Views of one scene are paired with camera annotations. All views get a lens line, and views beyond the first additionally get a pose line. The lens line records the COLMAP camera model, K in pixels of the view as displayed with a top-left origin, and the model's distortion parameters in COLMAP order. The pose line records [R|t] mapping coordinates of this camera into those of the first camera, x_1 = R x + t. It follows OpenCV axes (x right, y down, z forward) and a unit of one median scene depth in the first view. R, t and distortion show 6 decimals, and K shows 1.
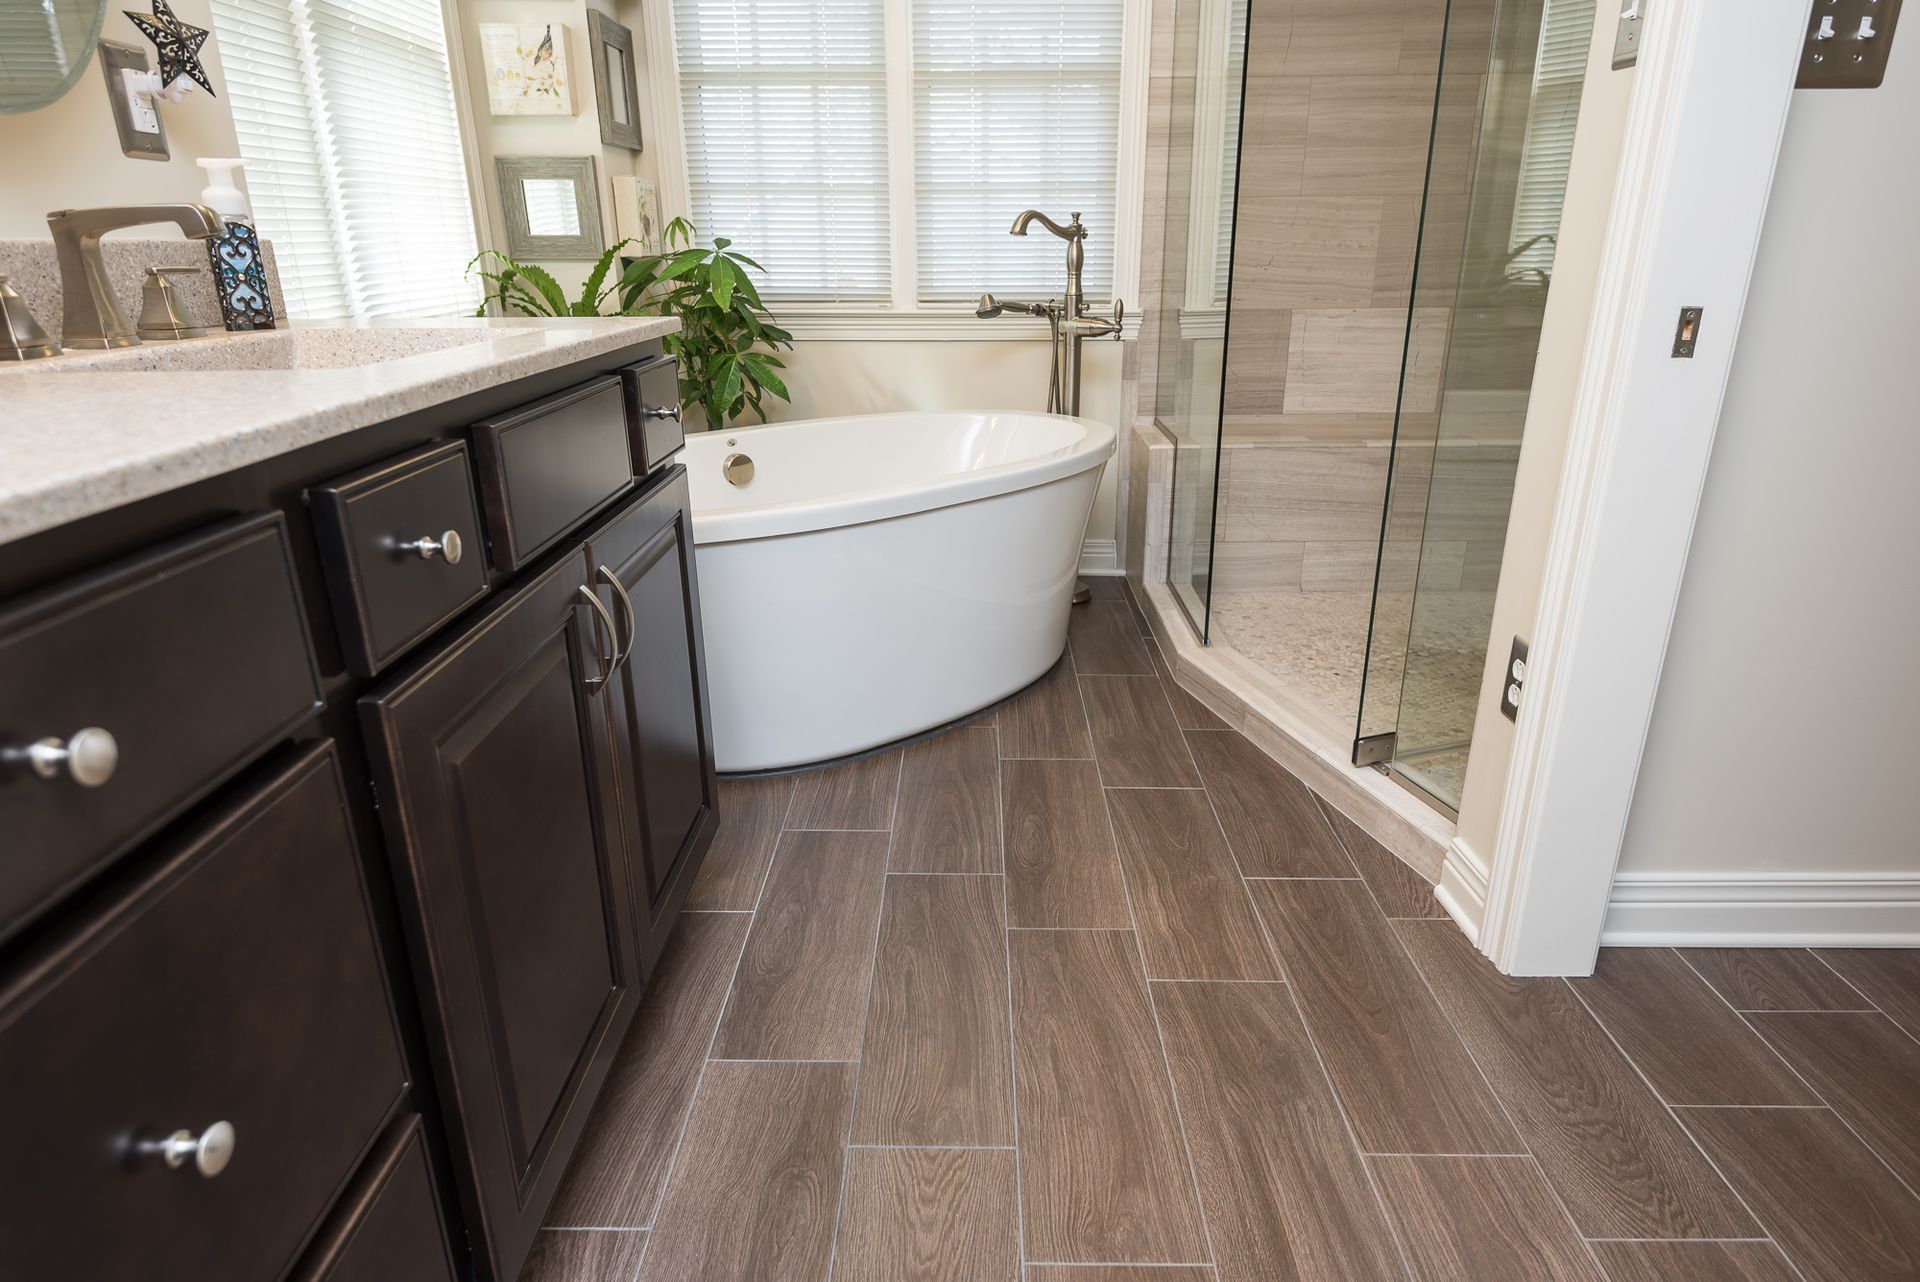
lens RADIAL K [[1106.3, 0, 971.2], [0, 1106.3, 641.2], [0, 0, 1]] dist [0.031138, -0.017493]
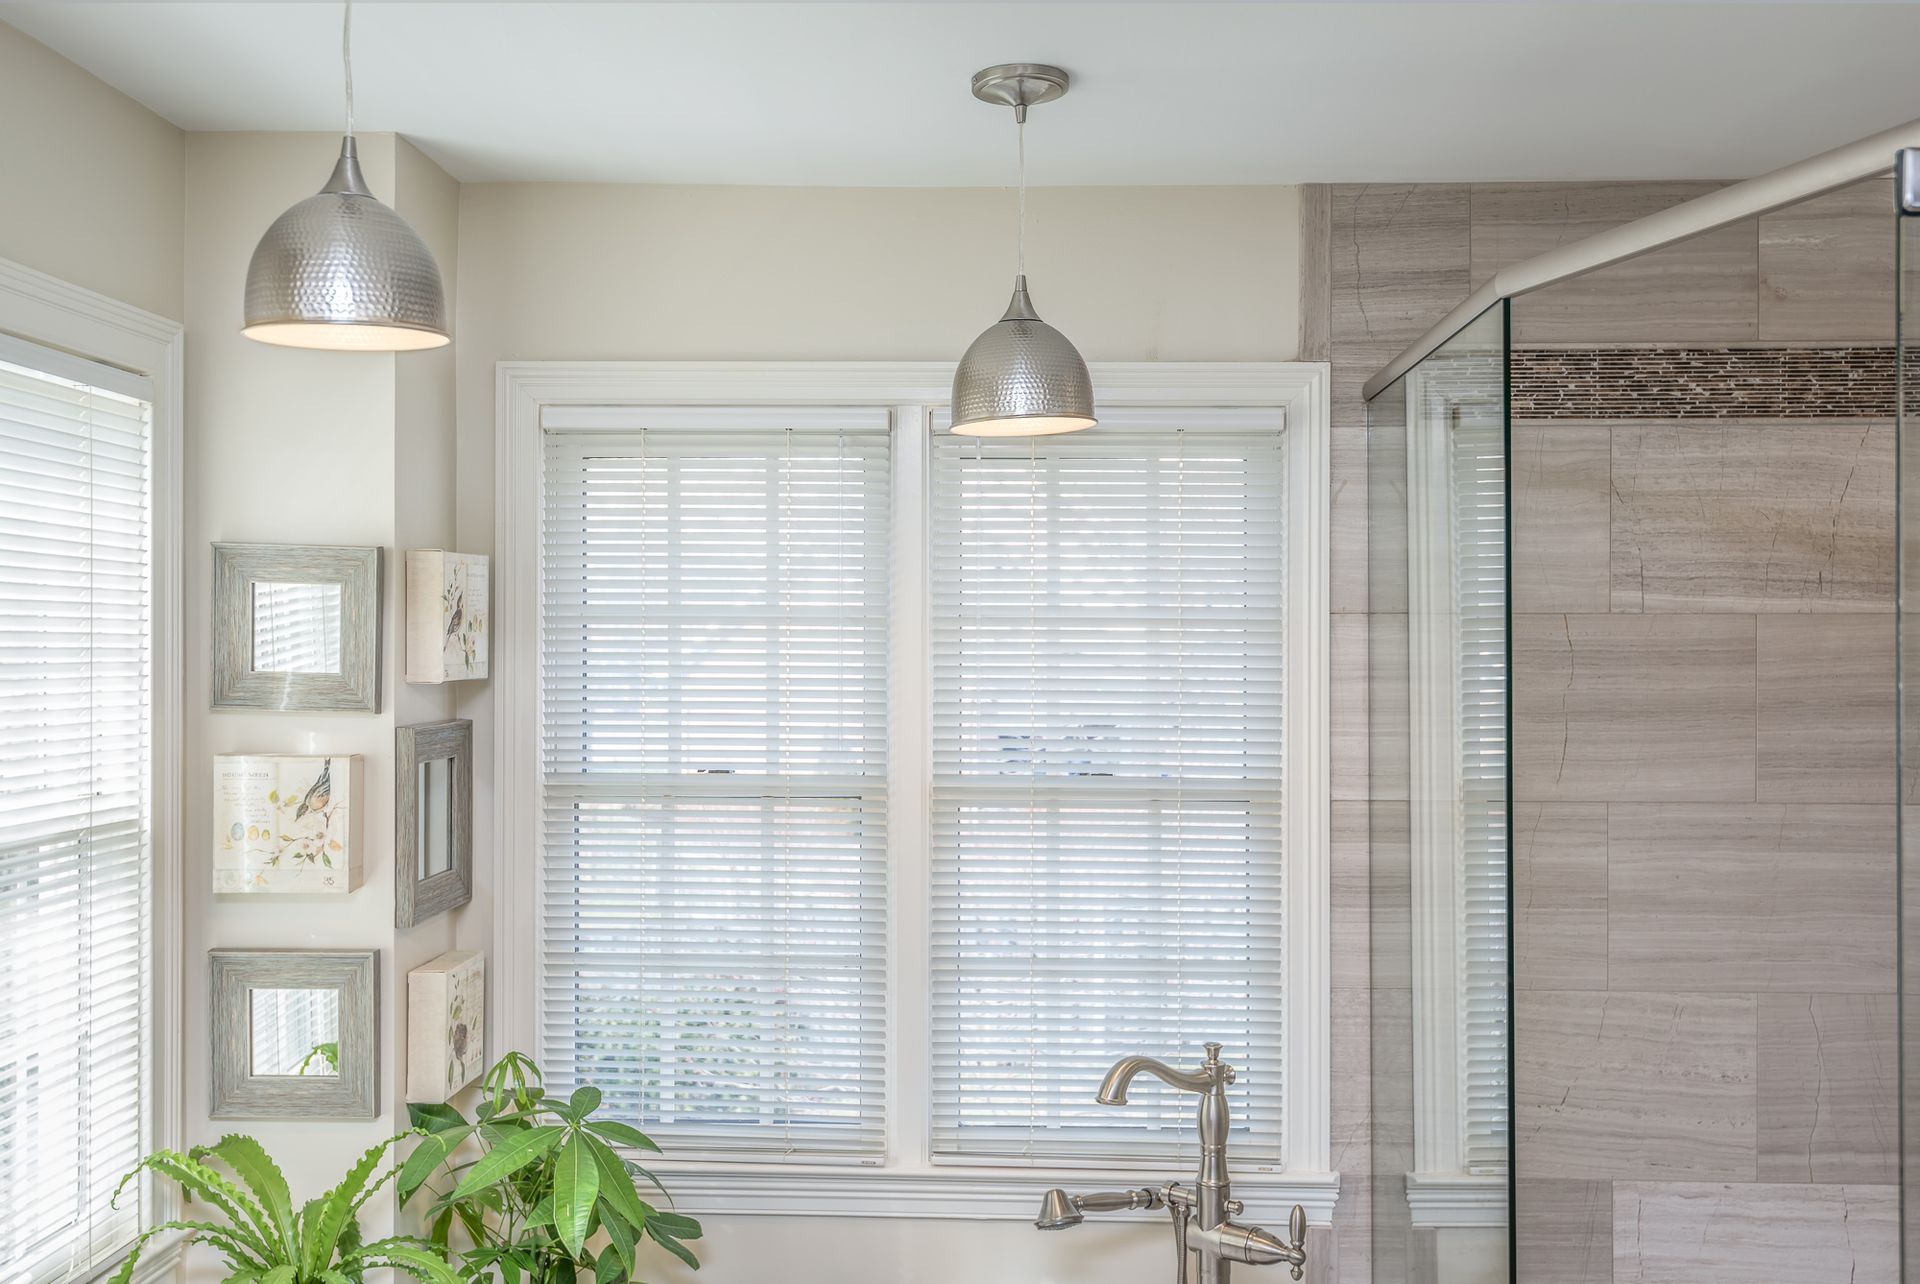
lens RADIAL K [[1838.4, 0, 978.3], [0, 1838.4, 636.9], [0, 0, 1]] dist [0.025449, 0.000000]
pose [[0.999543, 0.006820, -0.029443, 0.001048], [-0.016395, 0.940755, -0.338691, -0.261325], [0.025389, 0.339019, 0.940437, 0.047100]]
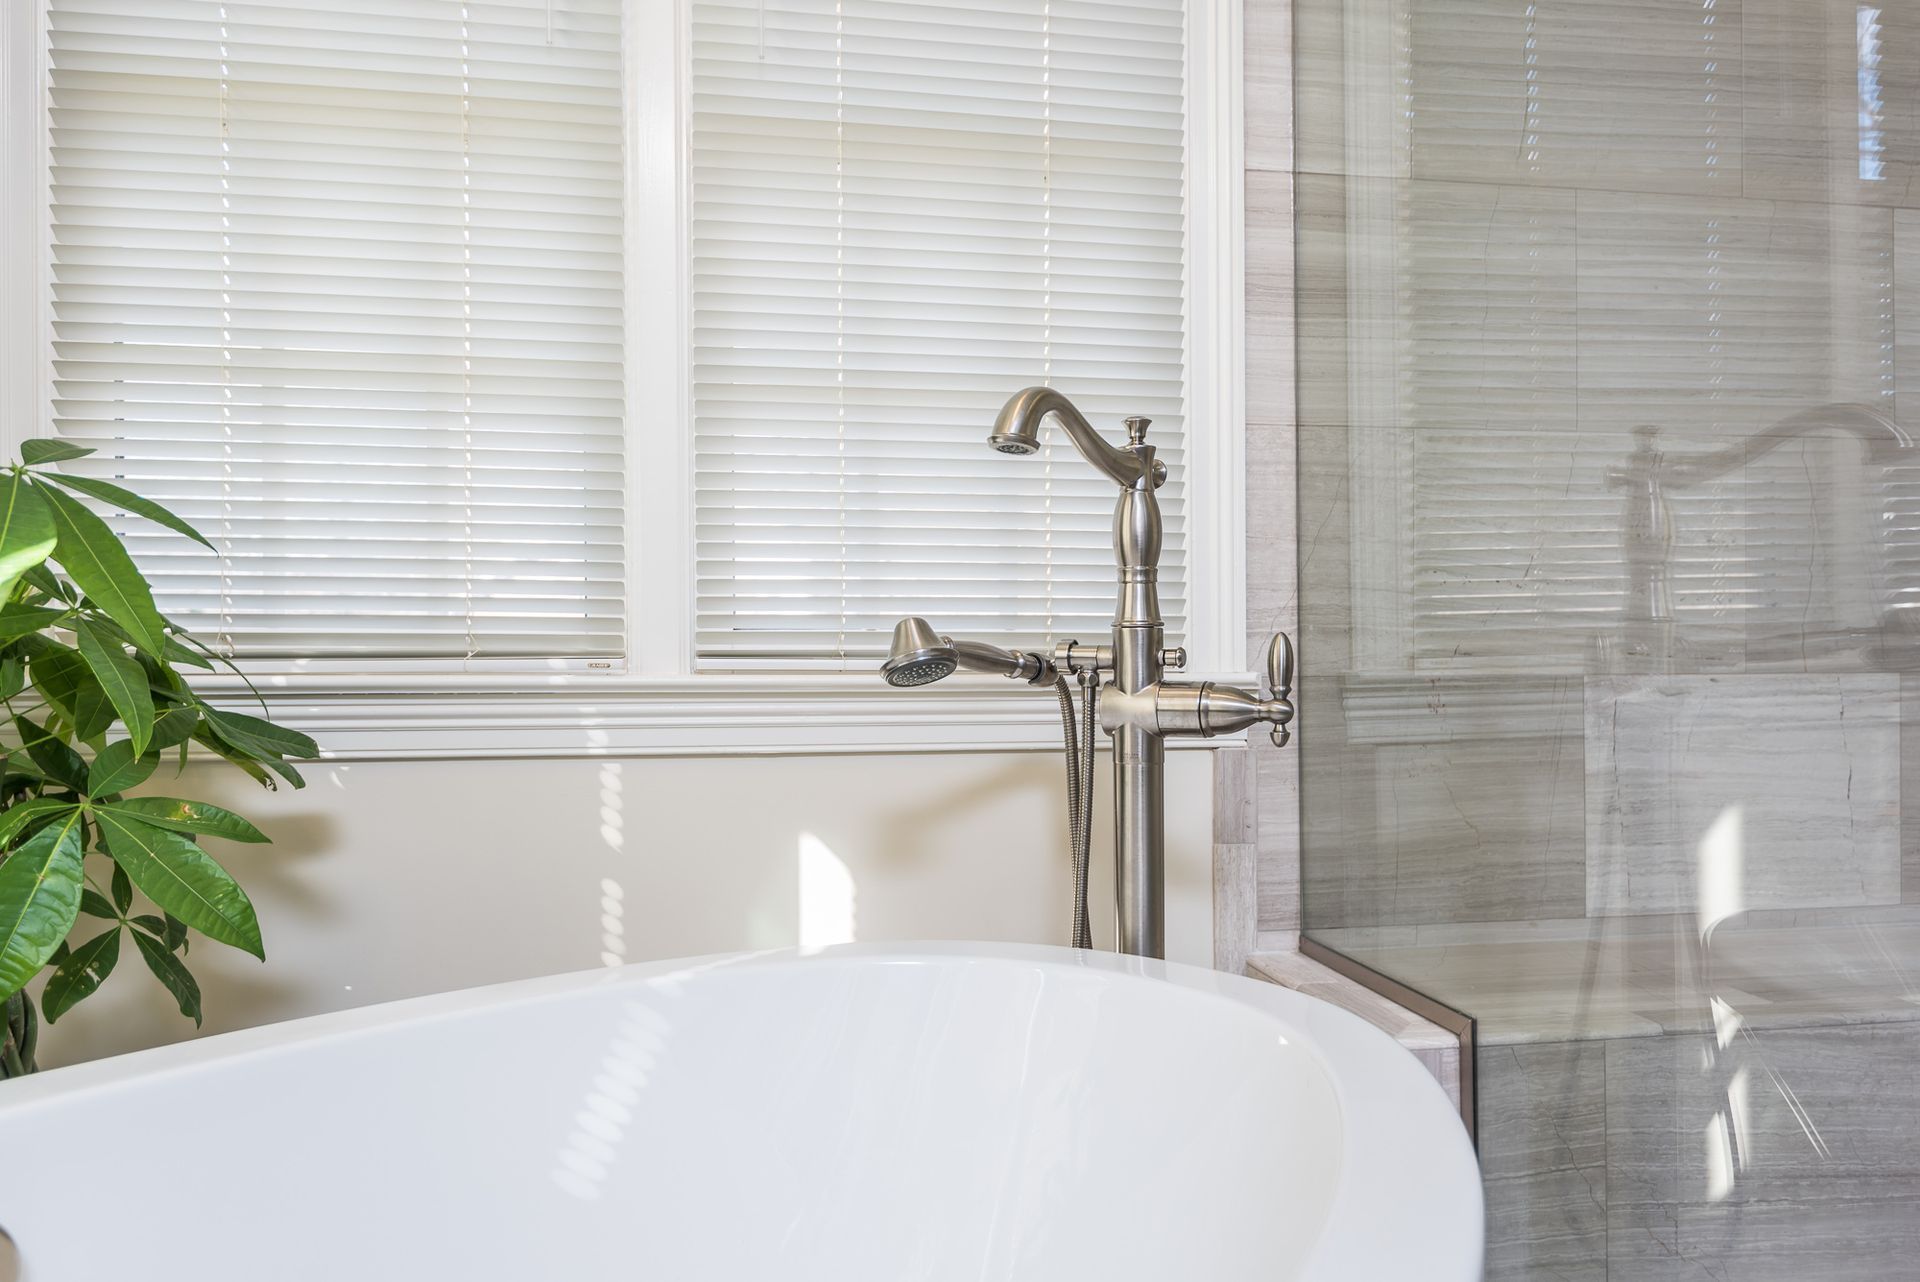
lens RADIAL K [[1306.5, 0, 964.9], [0, 1306.5, 643.0], [0, 0, 1]] dist [0.030258, -0.028107]
pose [[0.982697, 0.003168, 0.185191, -0.044561], [0.062079, 0.936388, -0.345433, -0.165596], [-0.174505, 0.350952, 0.919990, 0.630106]]
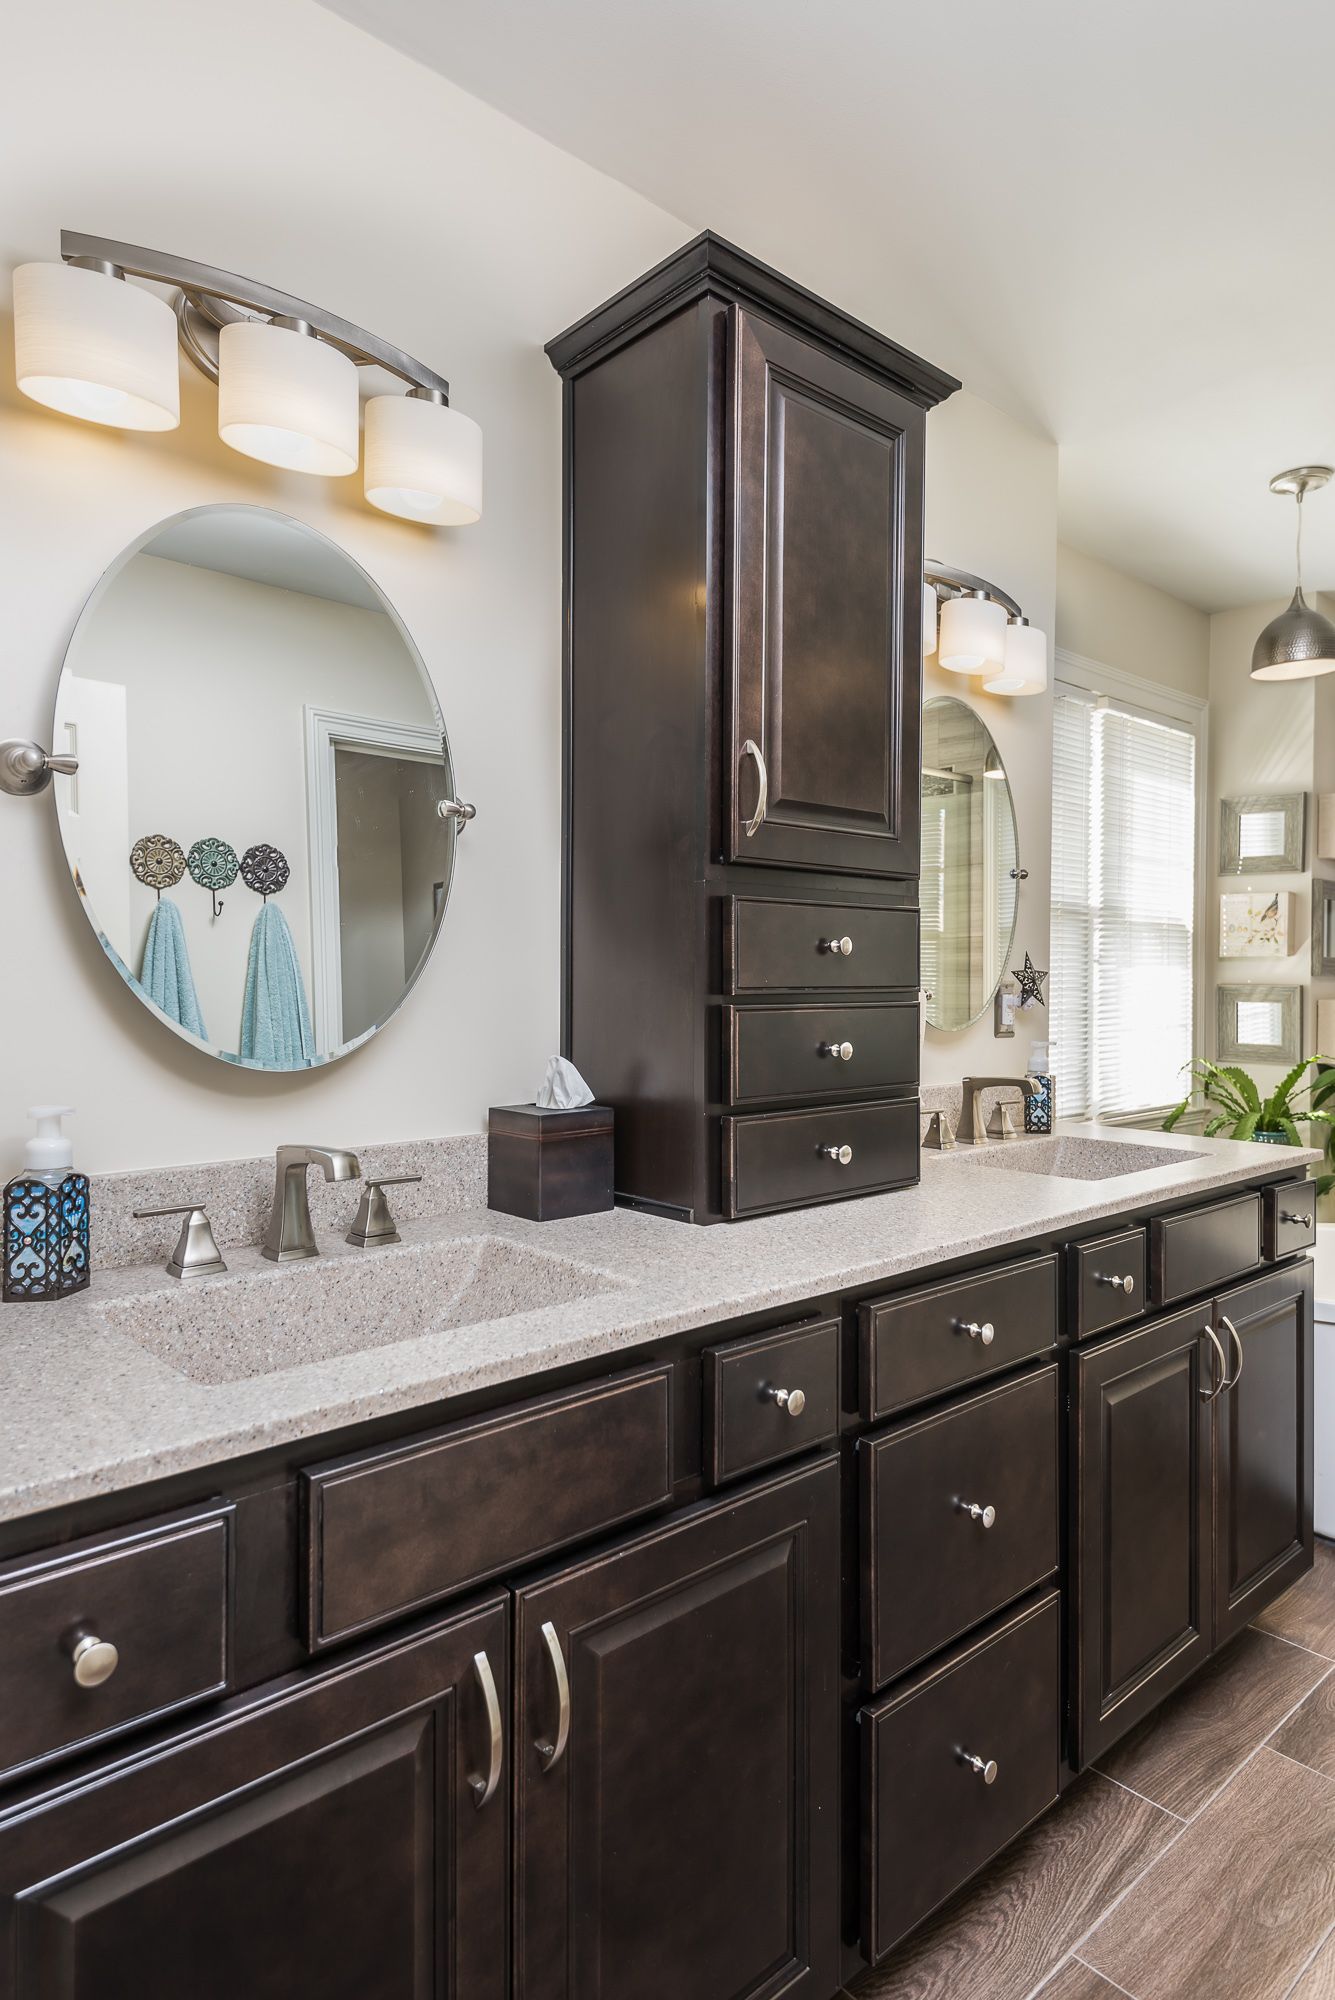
lens RADIAL K [[1152.4, 0, 626.7], [0, 1152.4, 979.6], [0, 0, 1]] dist [0.031138, -0.017493]
pose [[0.650446, 0.014621, -0.759412, 0.140086], [-0.266876, 0.940466, -0.210476, 0.021134], [0.711124, 0.339572, 0.615624, -0.297376]]
